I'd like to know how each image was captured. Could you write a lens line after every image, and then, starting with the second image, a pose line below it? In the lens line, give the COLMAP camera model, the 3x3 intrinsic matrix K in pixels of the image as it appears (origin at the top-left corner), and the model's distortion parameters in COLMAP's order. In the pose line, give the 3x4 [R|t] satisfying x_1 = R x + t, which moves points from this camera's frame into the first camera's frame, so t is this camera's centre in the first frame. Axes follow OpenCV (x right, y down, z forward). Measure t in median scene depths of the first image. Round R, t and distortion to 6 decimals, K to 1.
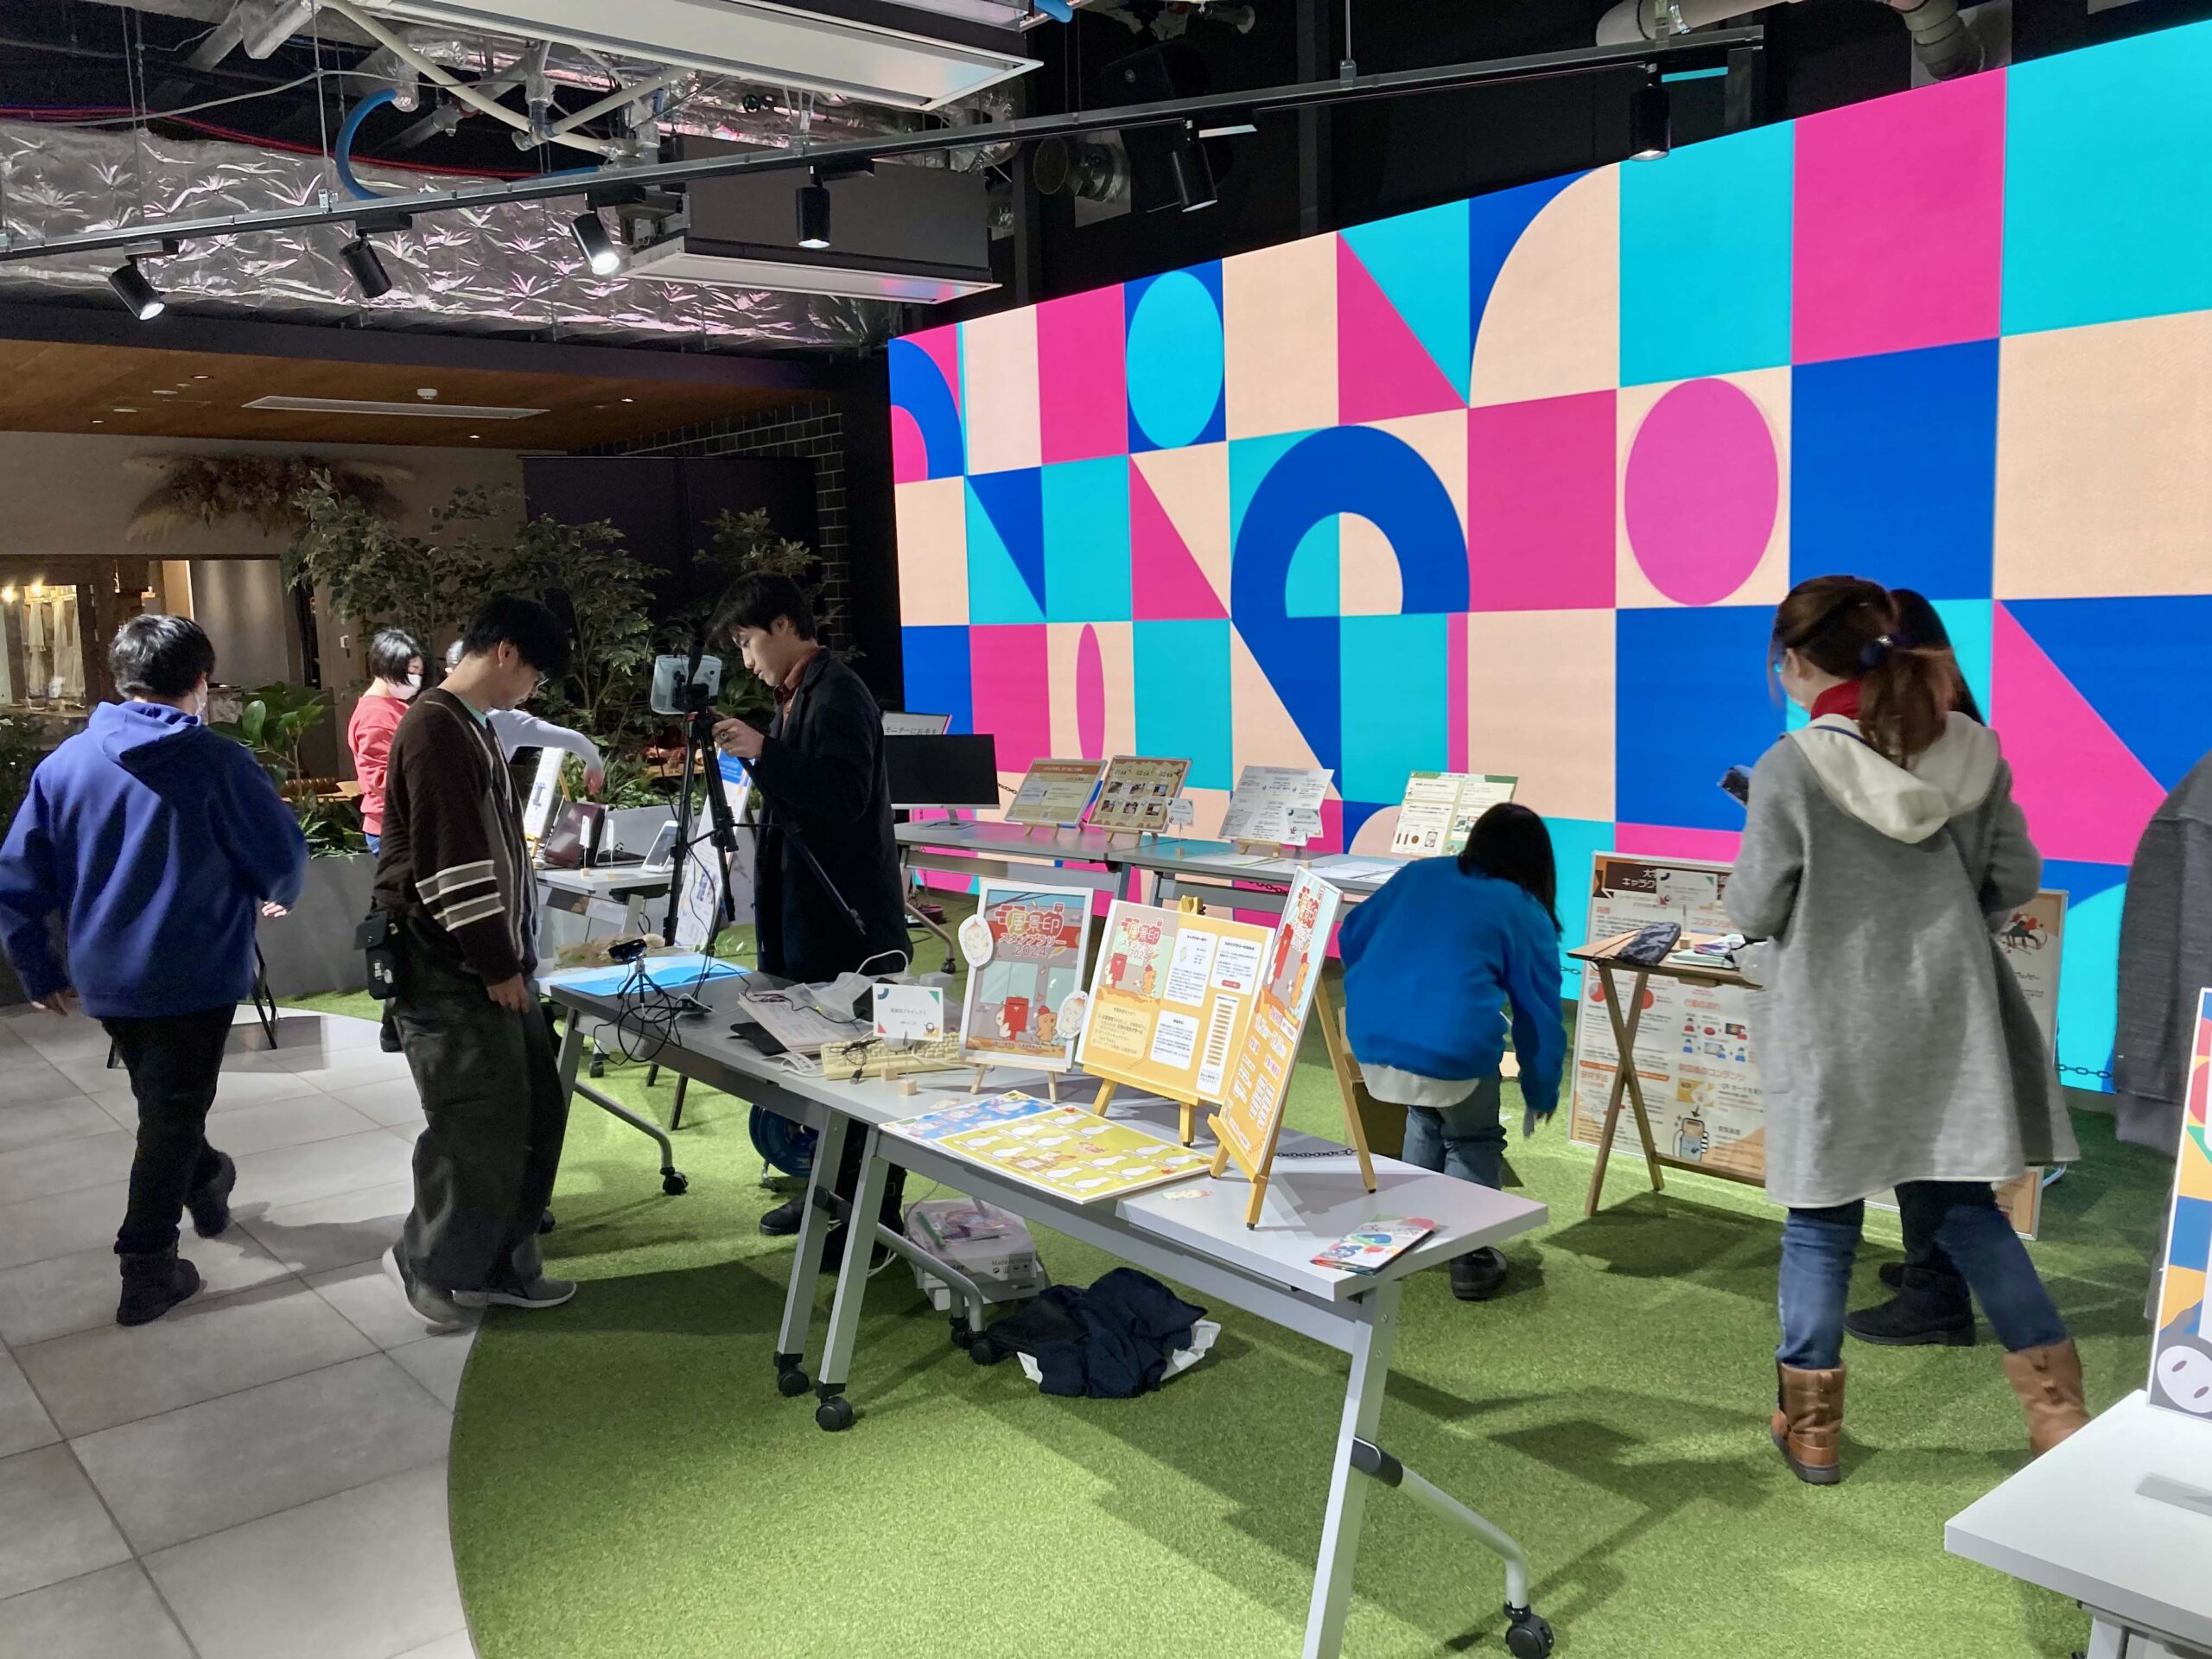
lens RADIAL K [[1784.5, 0, 1106.0], [0, 1784.5, 829.5], [0, 0, 1]] dist [0.174723, -0.191234]
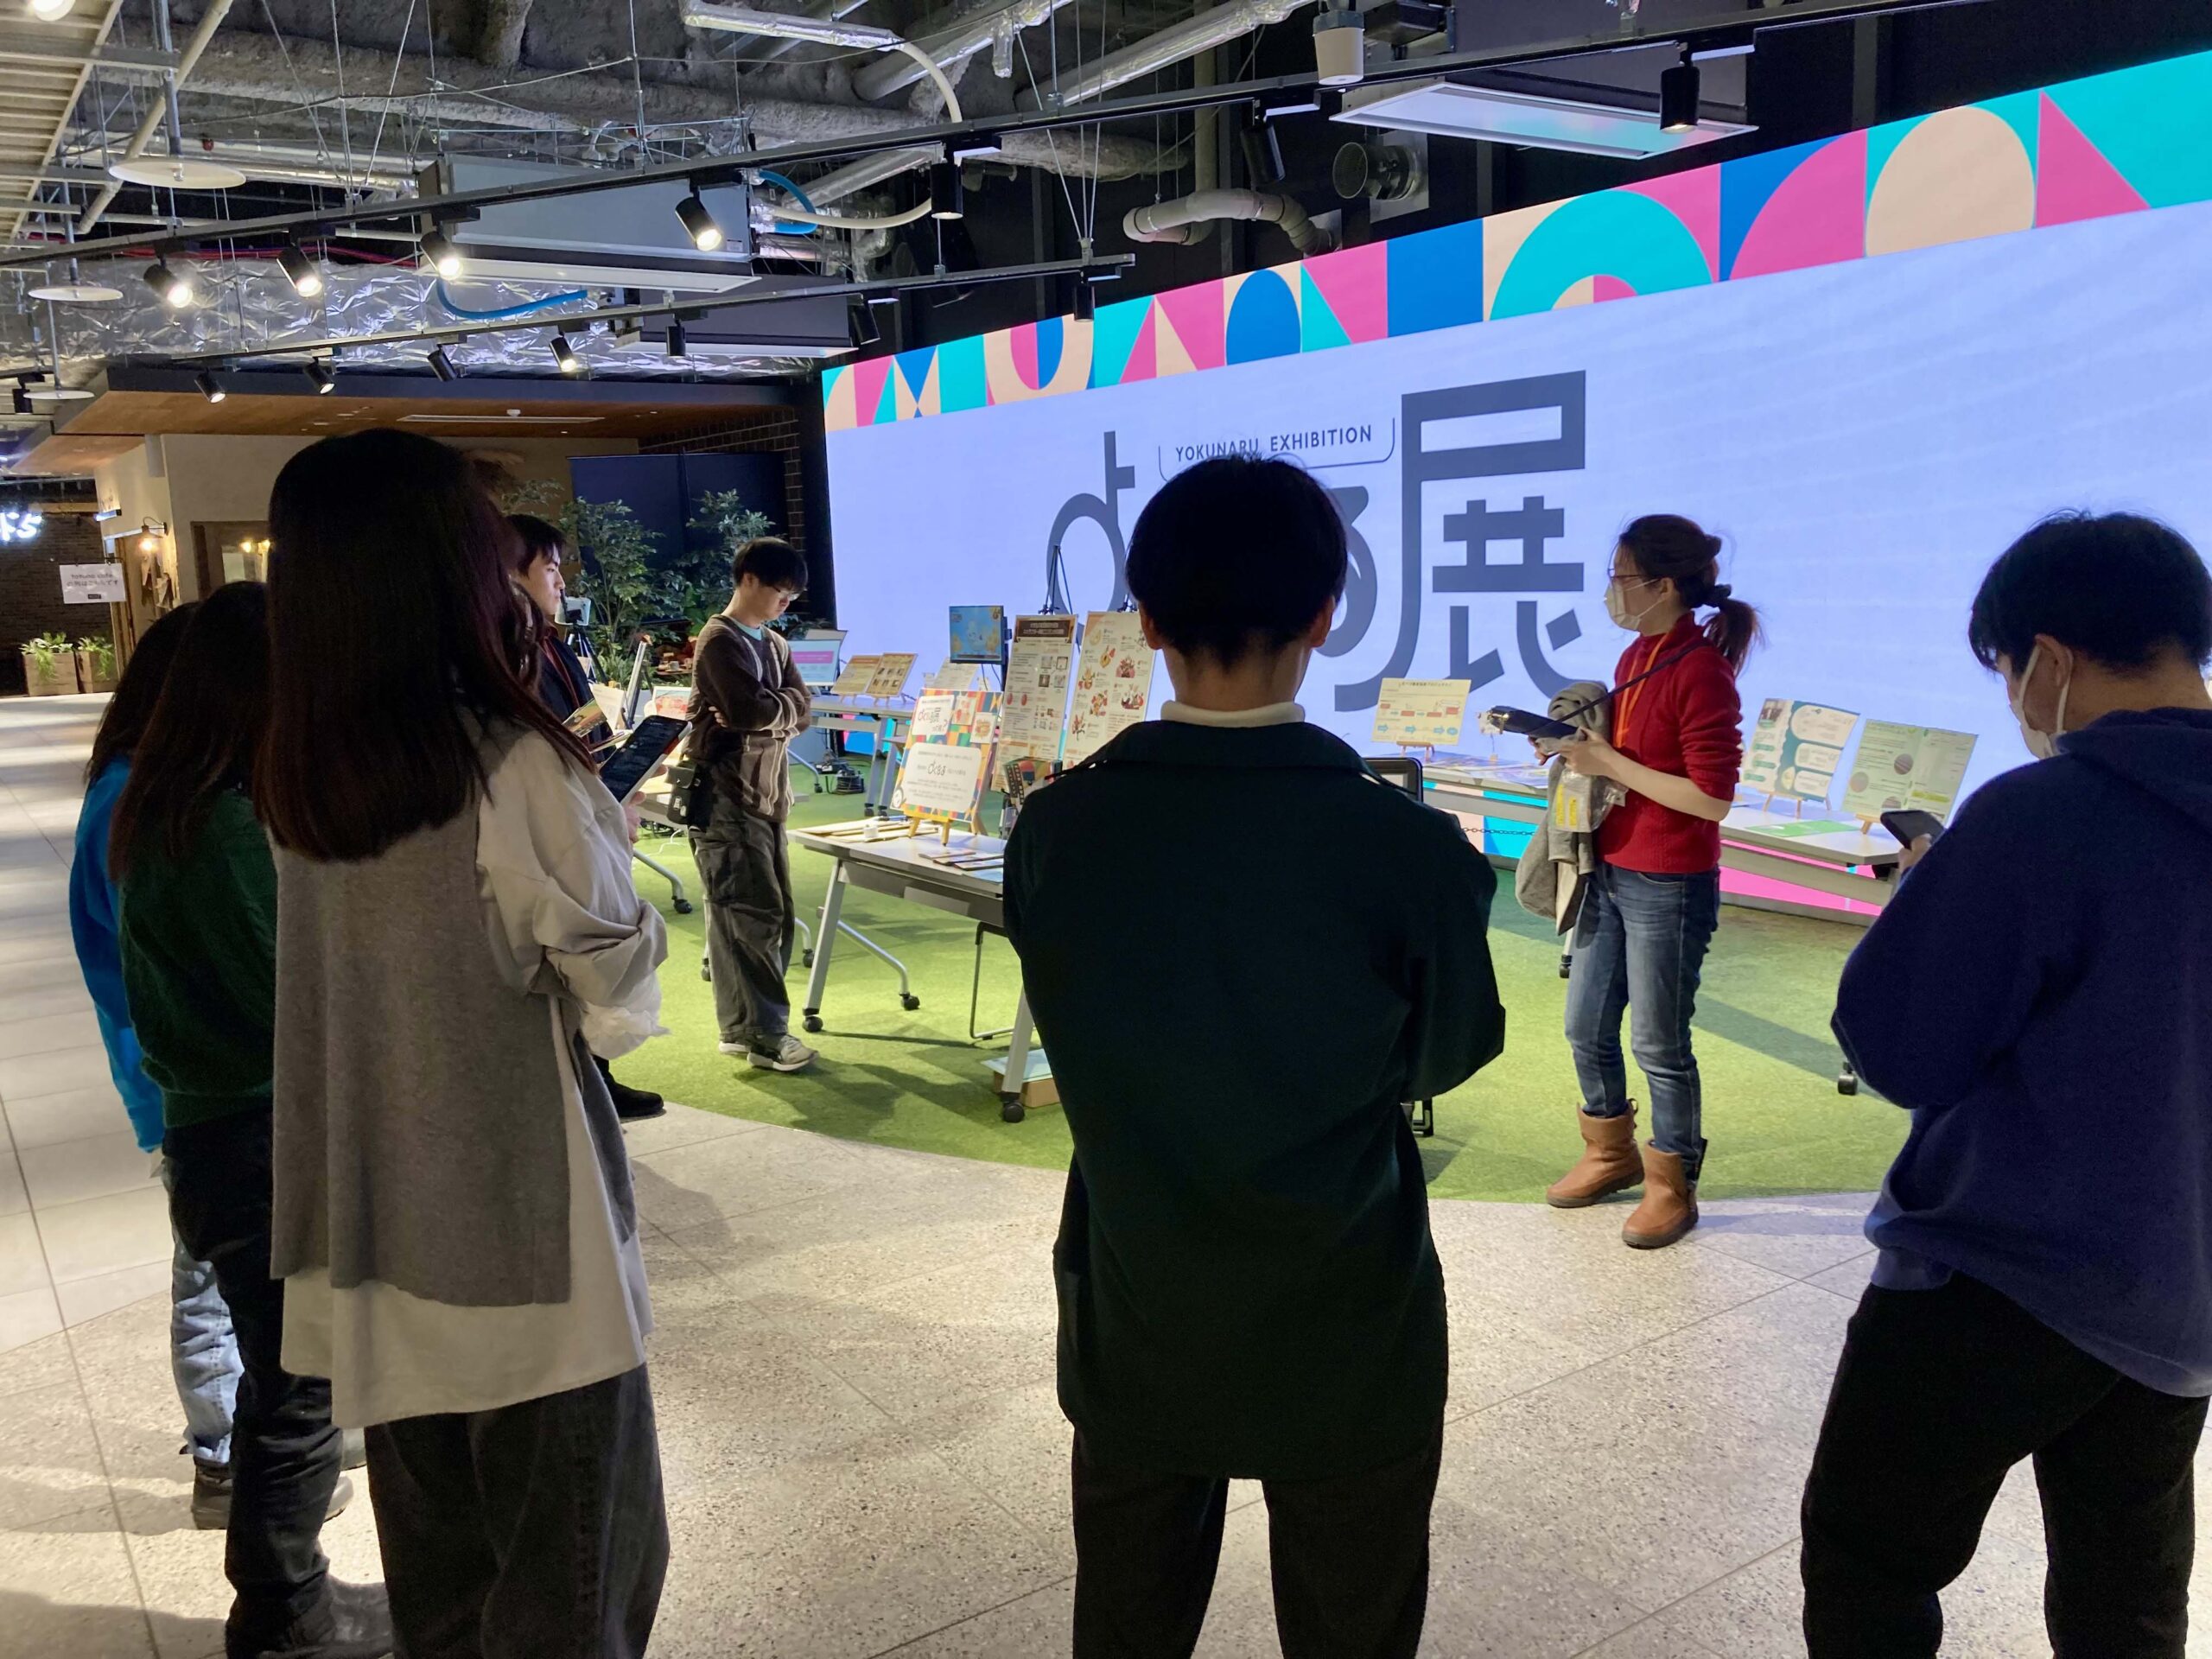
lens RADIAL K [[1784.5, 0, 1106.0], [0, 1784.5, 829.5], [0, 0, 1]] dist [0.174723, -0.191234]
pose [[0.995136, 0.016112, -0.097181, 0.298510], [-0.012874, 0.999344, 0.033857, 0.050938], [0.097663, -0.032441, 0.994691, -0.506766]]
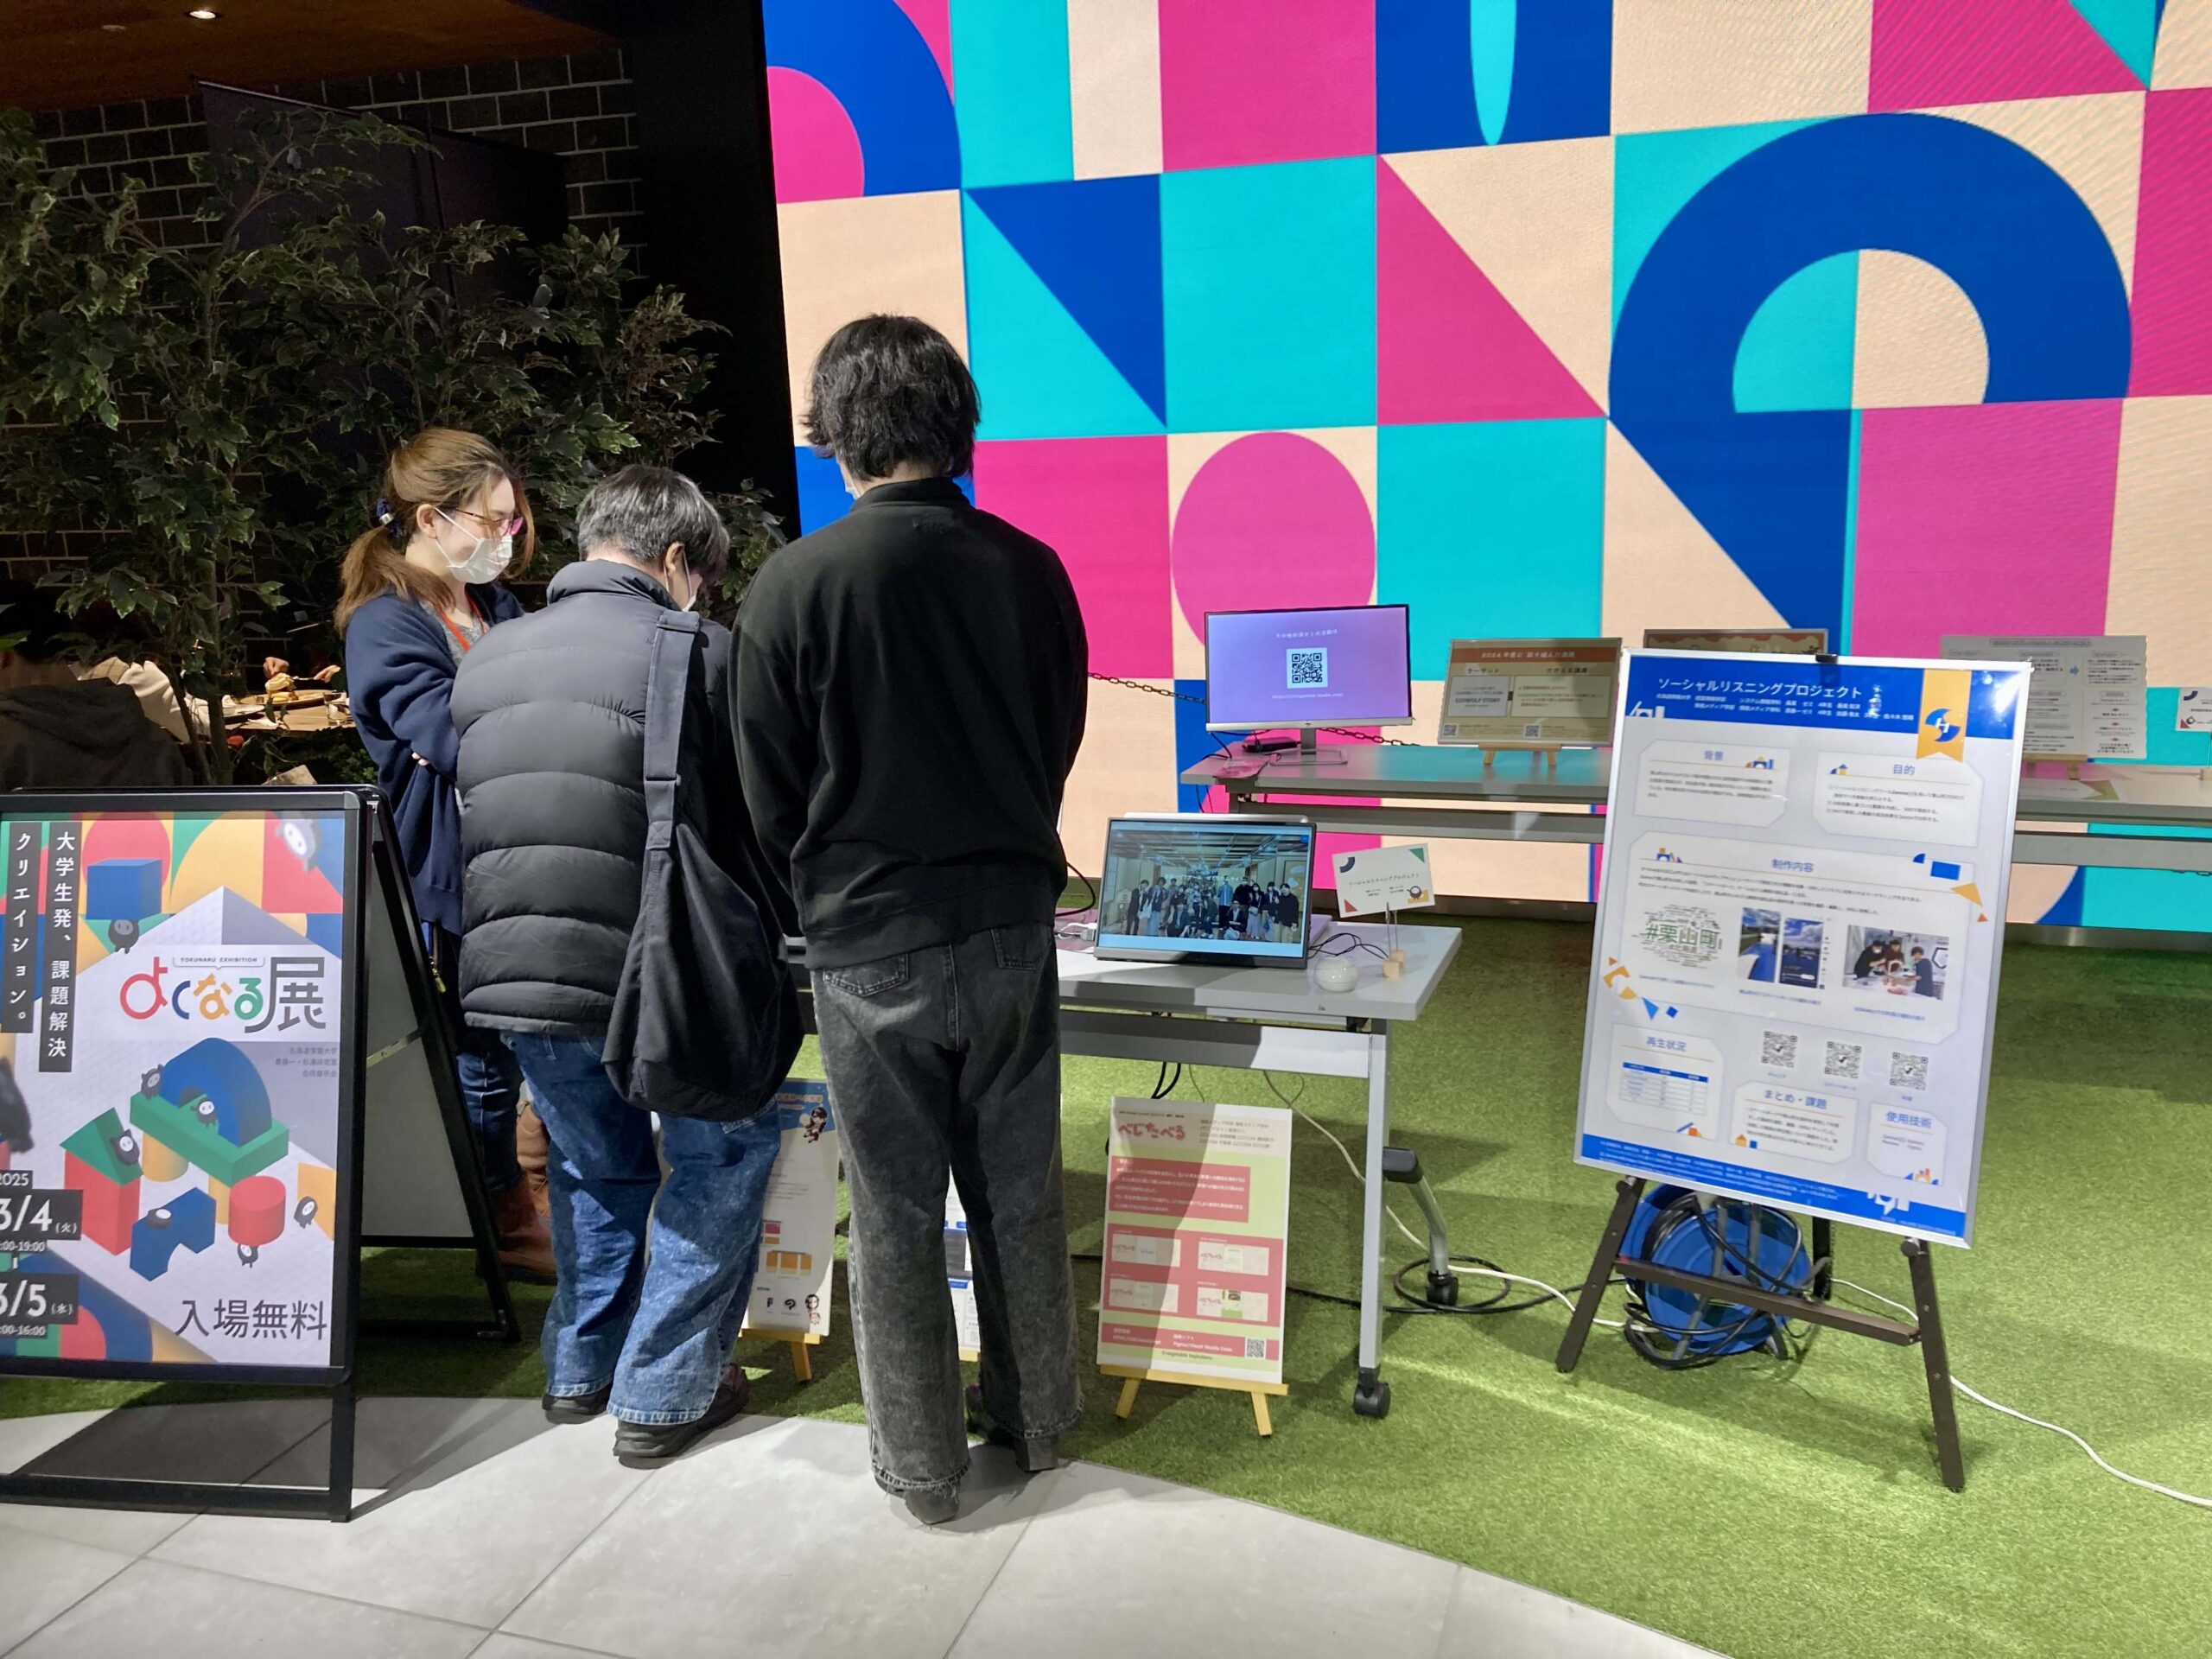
lens RADIAL K [[1935.1, 0, 1106.0], [0, 1935.1, 829.5], [0, 0, 1]] dist [-0.050214, 0.106636]
pose [[0.847769, -0.103132, 0.520242, -0.452061], [0.074990, 0.994366, 0.074922, -0.035854], [-0.525037, -0.024503, 0.850726, 0.498952]]
